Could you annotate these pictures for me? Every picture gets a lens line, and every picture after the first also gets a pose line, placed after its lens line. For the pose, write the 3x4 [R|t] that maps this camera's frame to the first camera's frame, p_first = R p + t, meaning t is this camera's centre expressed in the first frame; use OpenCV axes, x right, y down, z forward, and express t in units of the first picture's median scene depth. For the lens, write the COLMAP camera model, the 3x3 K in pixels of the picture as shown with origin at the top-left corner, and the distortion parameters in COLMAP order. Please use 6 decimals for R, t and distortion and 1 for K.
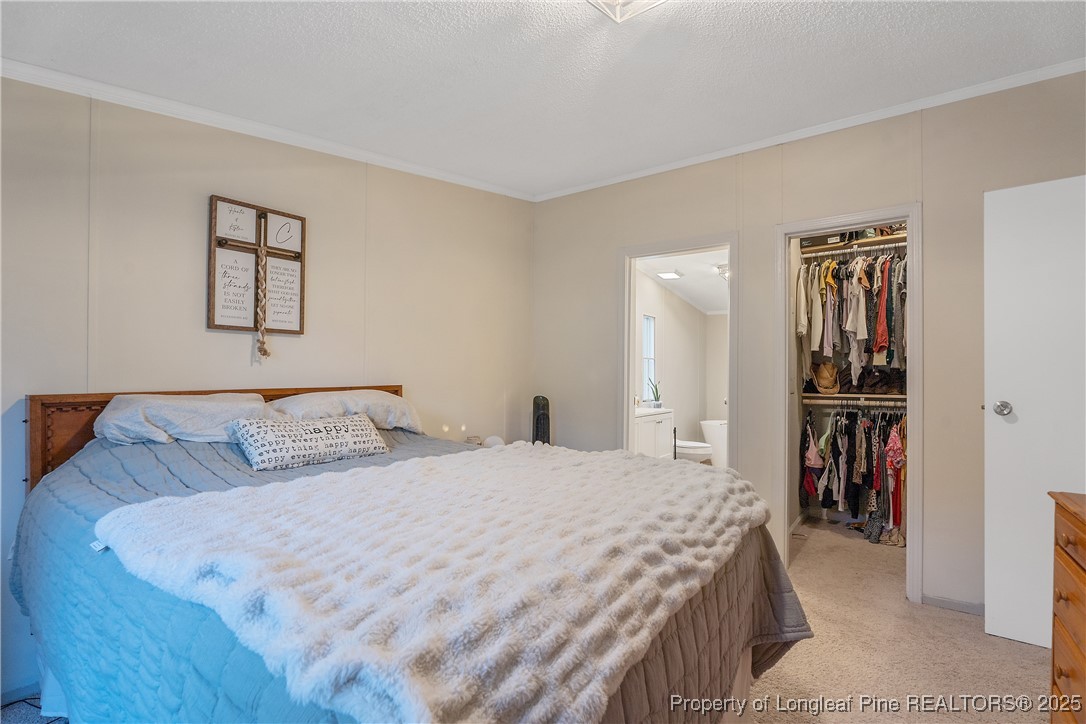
lens RADIAL K [[516.6, 0, 545.2], [0, 516.6, 365.0], [0, 0, 1]] dist [-0.021539, 0.000846]
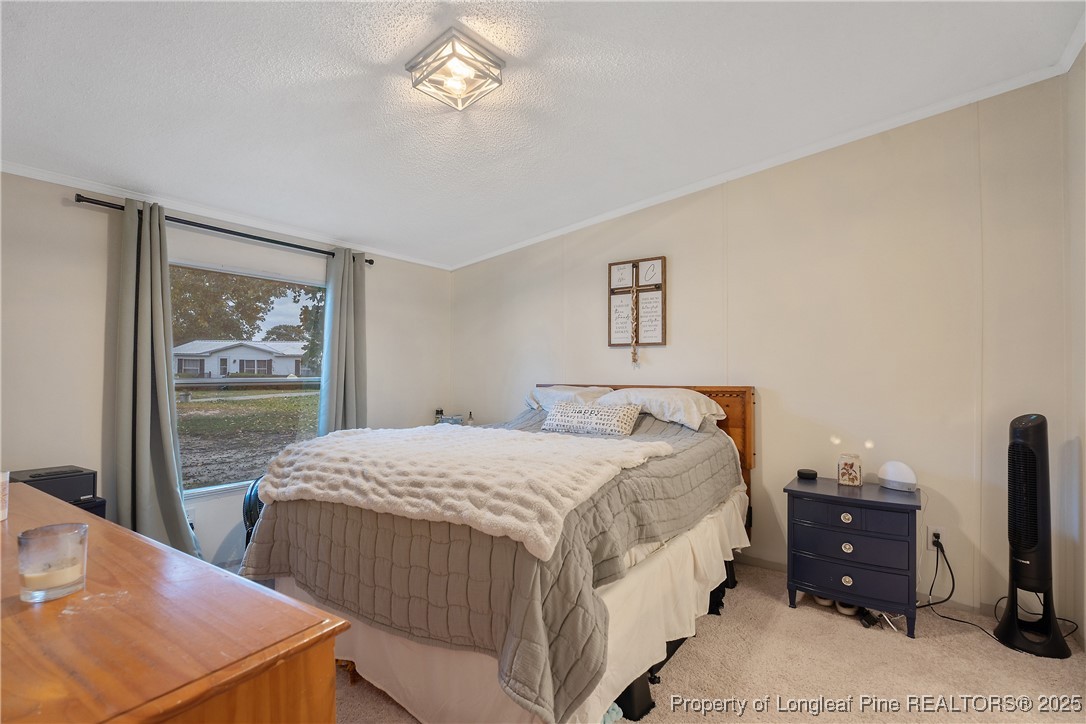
lens RADIAL K [[516.6, 0, 542.8], [0, 516.6, 363.0], [0, 0, 1]] dist [-0.021539, 0.000846]
pose [[0.010908, -0.022572, -0.999686, 0.954025], [0.013293, 0.999660, -0.022426, 0.013615], [0.999852, -0.013044, 0.011204, 0.763686]]
